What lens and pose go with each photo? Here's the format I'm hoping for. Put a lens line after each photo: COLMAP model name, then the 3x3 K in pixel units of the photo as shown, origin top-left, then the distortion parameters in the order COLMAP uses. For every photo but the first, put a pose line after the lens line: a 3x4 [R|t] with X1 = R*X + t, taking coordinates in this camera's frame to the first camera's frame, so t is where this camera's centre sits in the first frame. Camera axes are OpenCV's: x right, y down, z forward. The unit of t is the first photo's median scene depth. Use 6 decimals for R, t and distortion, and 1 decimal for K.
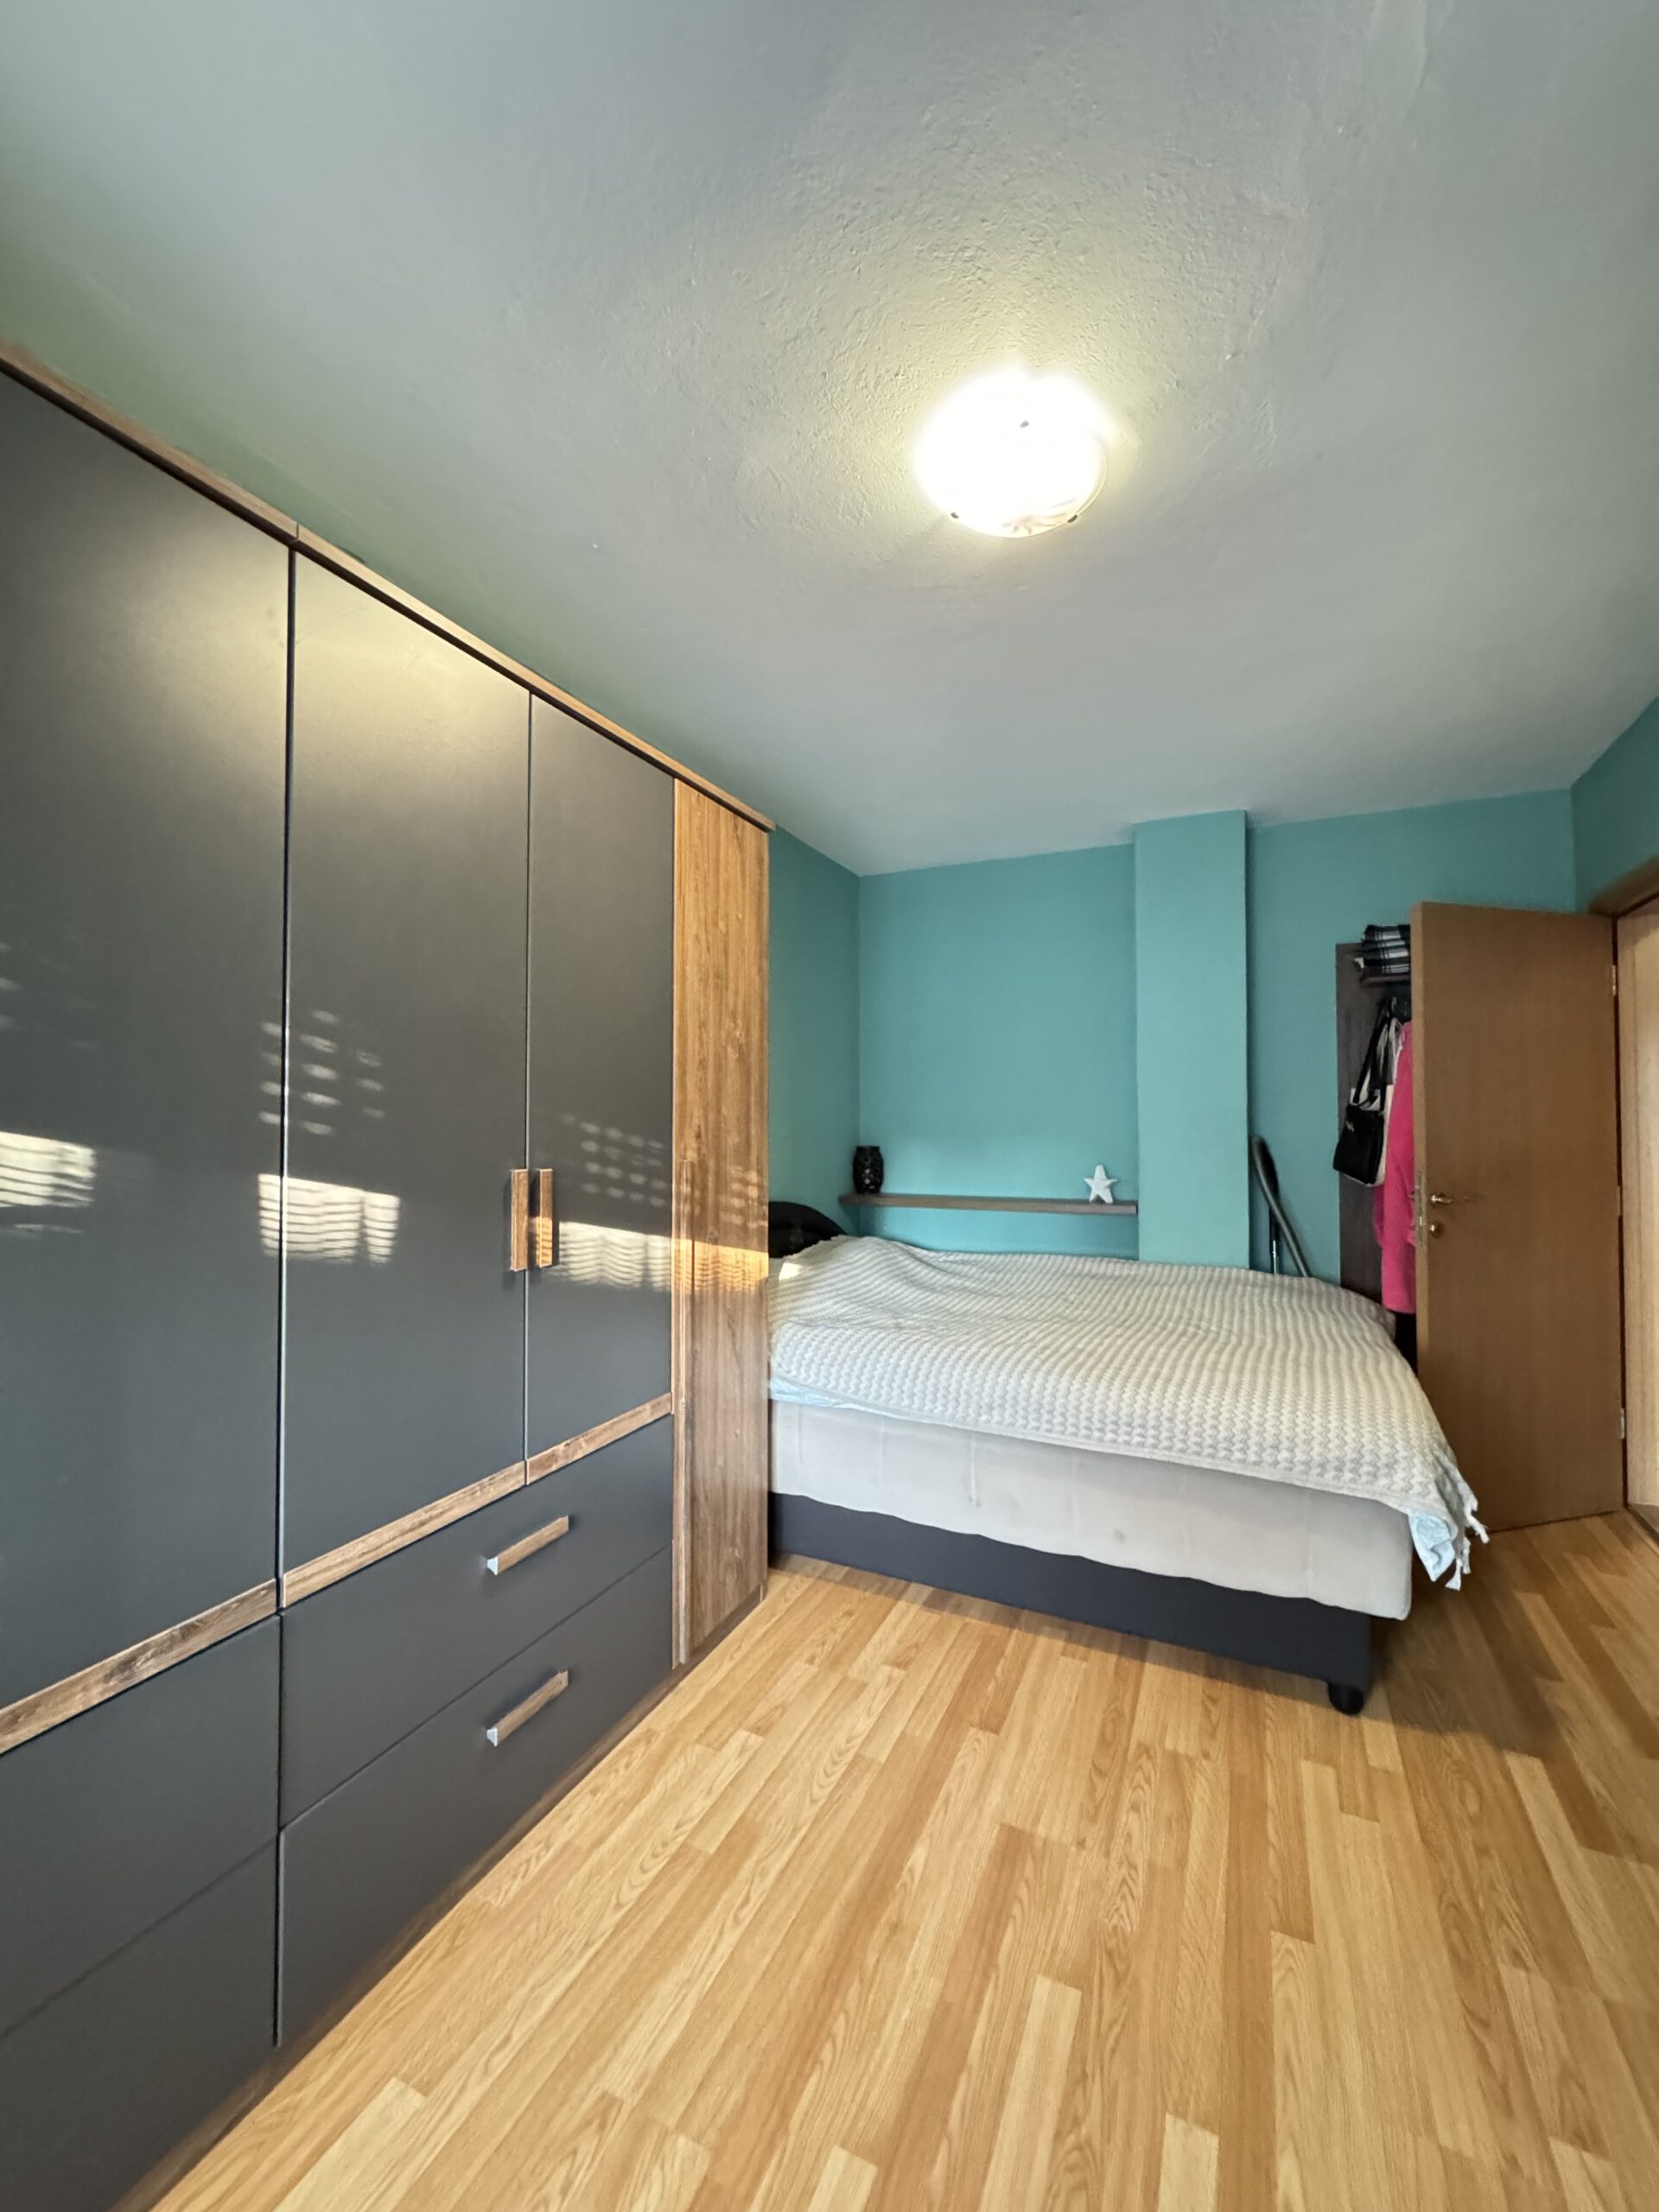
lens RADIAL K [[900.0, 0, 832.5], [0, 900.0, 1101.3], [0, 0, 1]] dist [-0.002453, 0.000244]
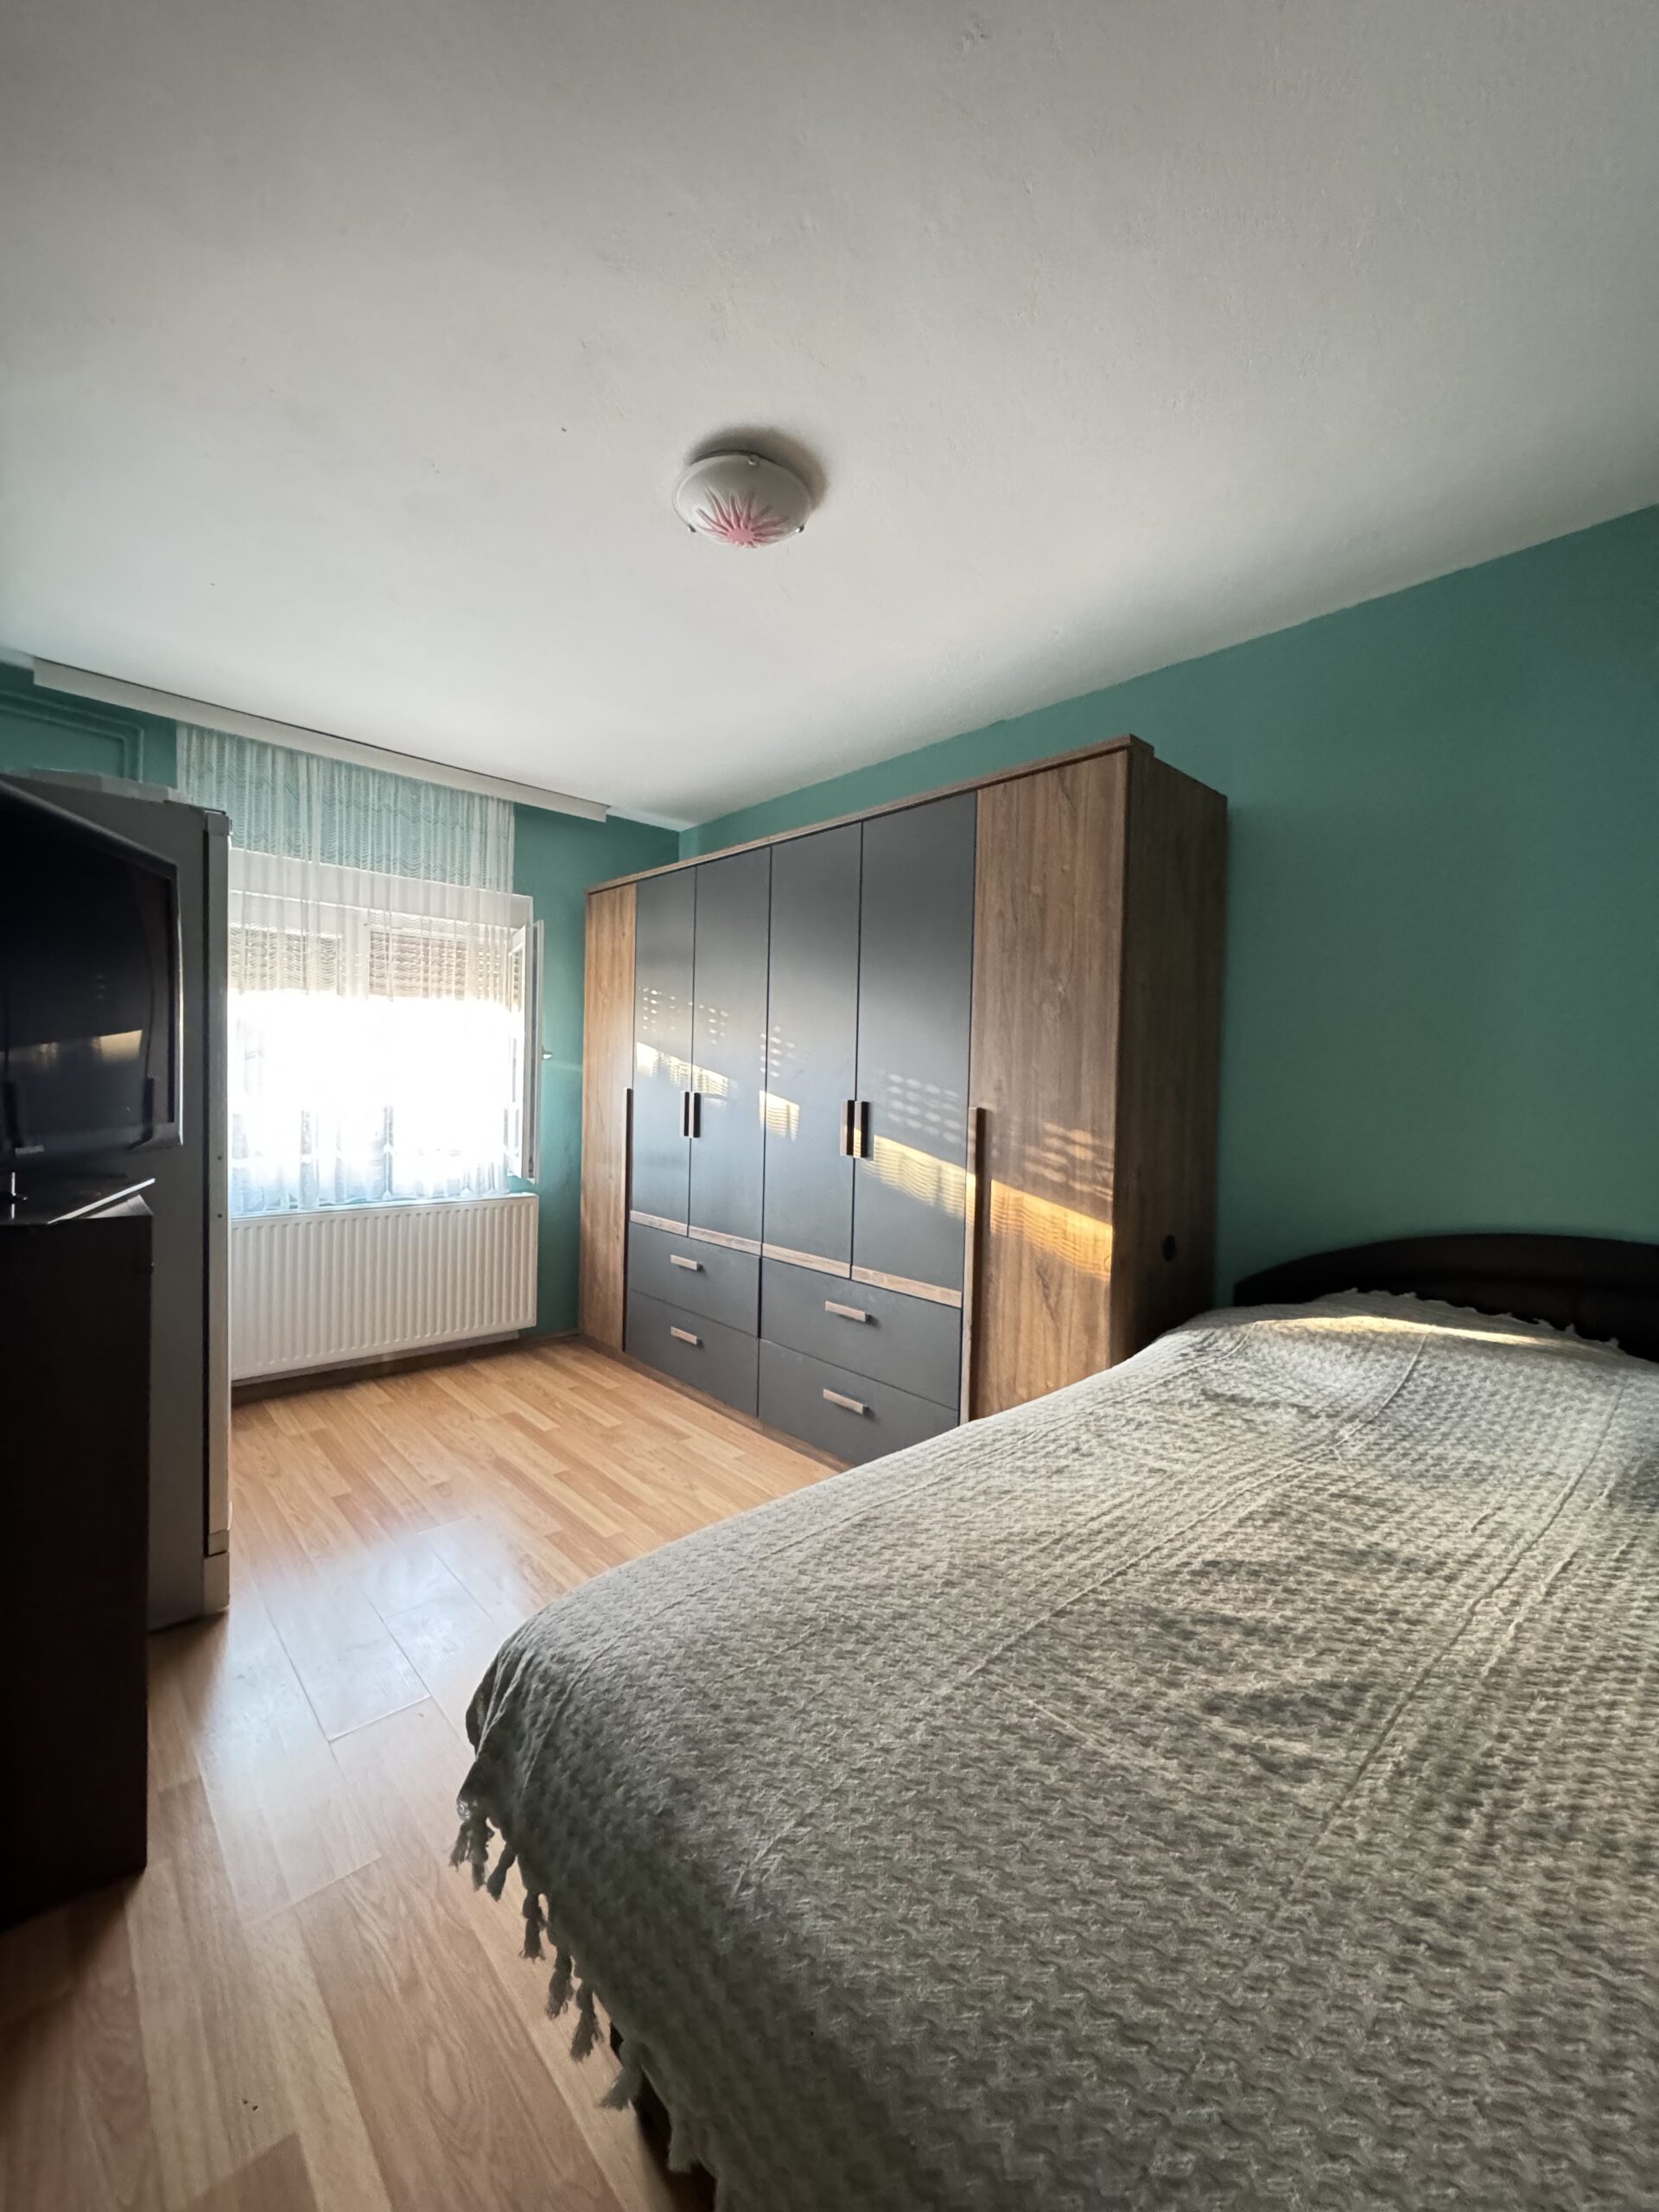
lens RADIAL K [[900.0, 0, 834.5], [0, 900.0, 1099.8], [0, 0, 1]] dist [-0.002453, 0.000244]
pose [[-0.389889, 0.015314, -0.920735, 0.953870], [-0.003600, 0.999829, 0.018154, 0.031607], [0.920855, 0.010392, -0.389767, 1.219958]]
